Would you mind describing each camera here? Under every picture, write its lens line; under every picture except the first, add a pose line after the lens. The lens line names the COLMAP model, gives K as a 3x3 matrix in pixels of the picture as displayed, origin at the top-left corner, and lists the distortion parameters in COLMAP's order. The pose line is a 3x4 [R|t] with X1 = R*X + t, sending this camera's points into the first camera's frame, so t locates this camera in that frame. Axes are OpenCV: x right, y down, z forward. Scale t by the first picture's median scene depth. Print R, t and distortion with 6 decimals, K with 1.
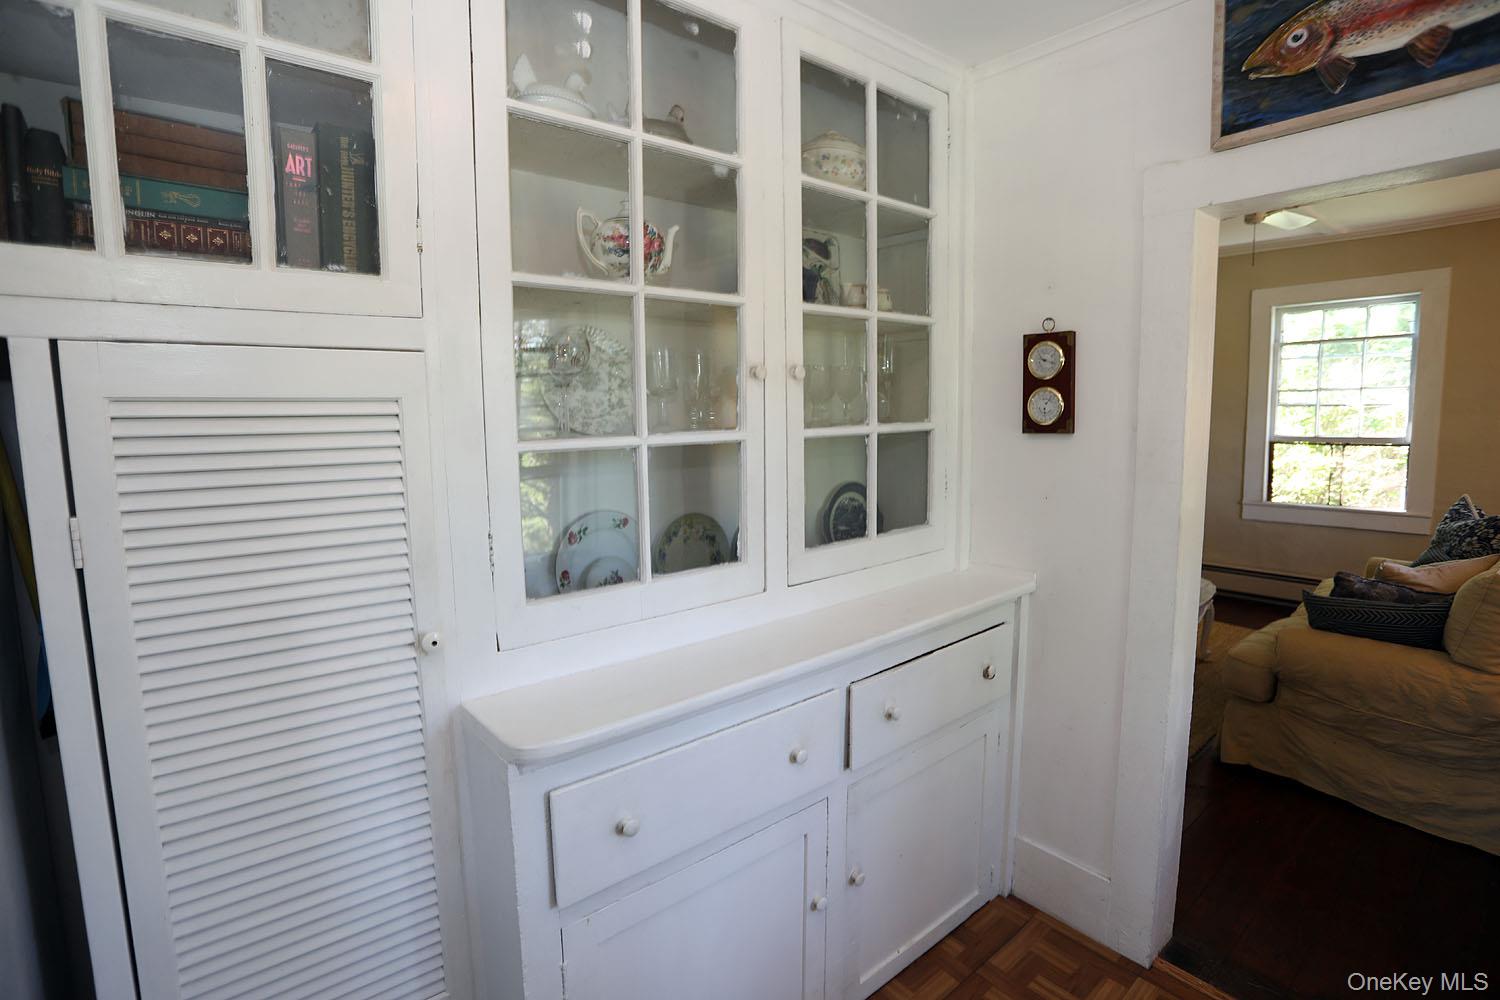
lens RADIAL K [[720.4, 0, 756.5], [0, 720.4, 493.8], [0, 0, 1]] dist [-0.077718, 0.030668]
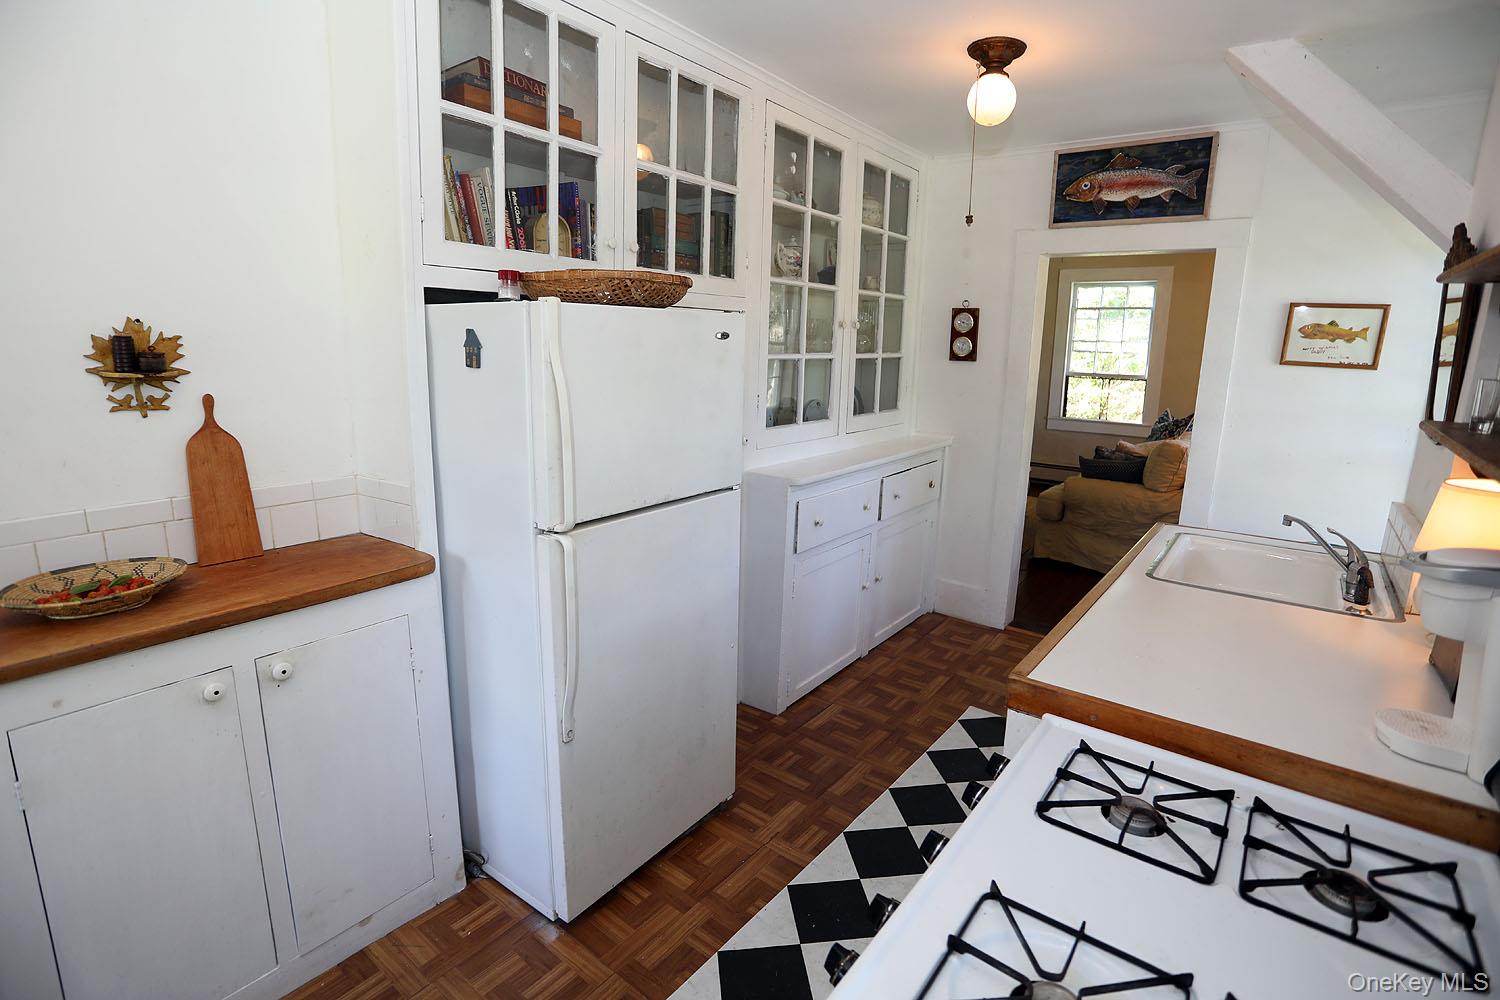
lens RADIAL K [[720.4, 0, 756.5], [0, 720.4, 493.8], [0, 0, 1]] dist [-0.077718, 0.030668]
pose [[0.974081, -0.010644, 0.225949, -0.566745], [-0.010767, 0.995578, 0.093316, 0.097133], [-0.225944, -0.093330, 0.969659, -0.770639]]
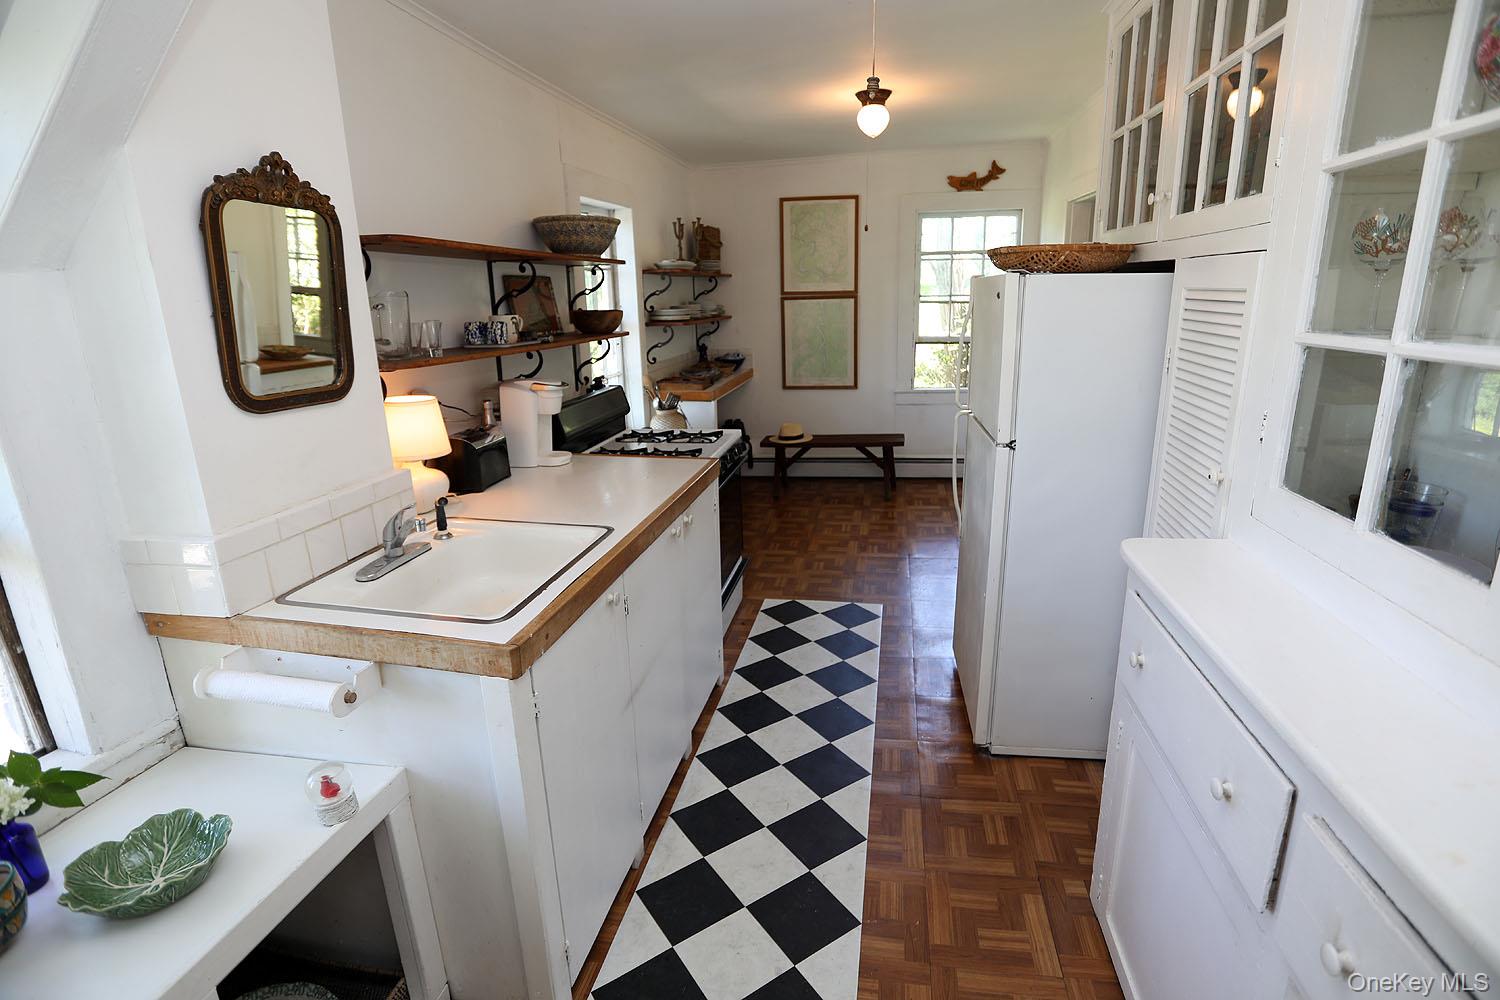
lens RADIAL K [[720.4, 0, 756.5], [0, 720.4, 493.8], [0, 0, 1]] dist [-0.077718, 0.030668]
pose [[-0.763979, 0.209275, -0.610360, 0.653588], [-0.037919, 0.929746, 0.366245, -0.135384], [0.644125, 0.302947, -0.702371, 0.898962]]
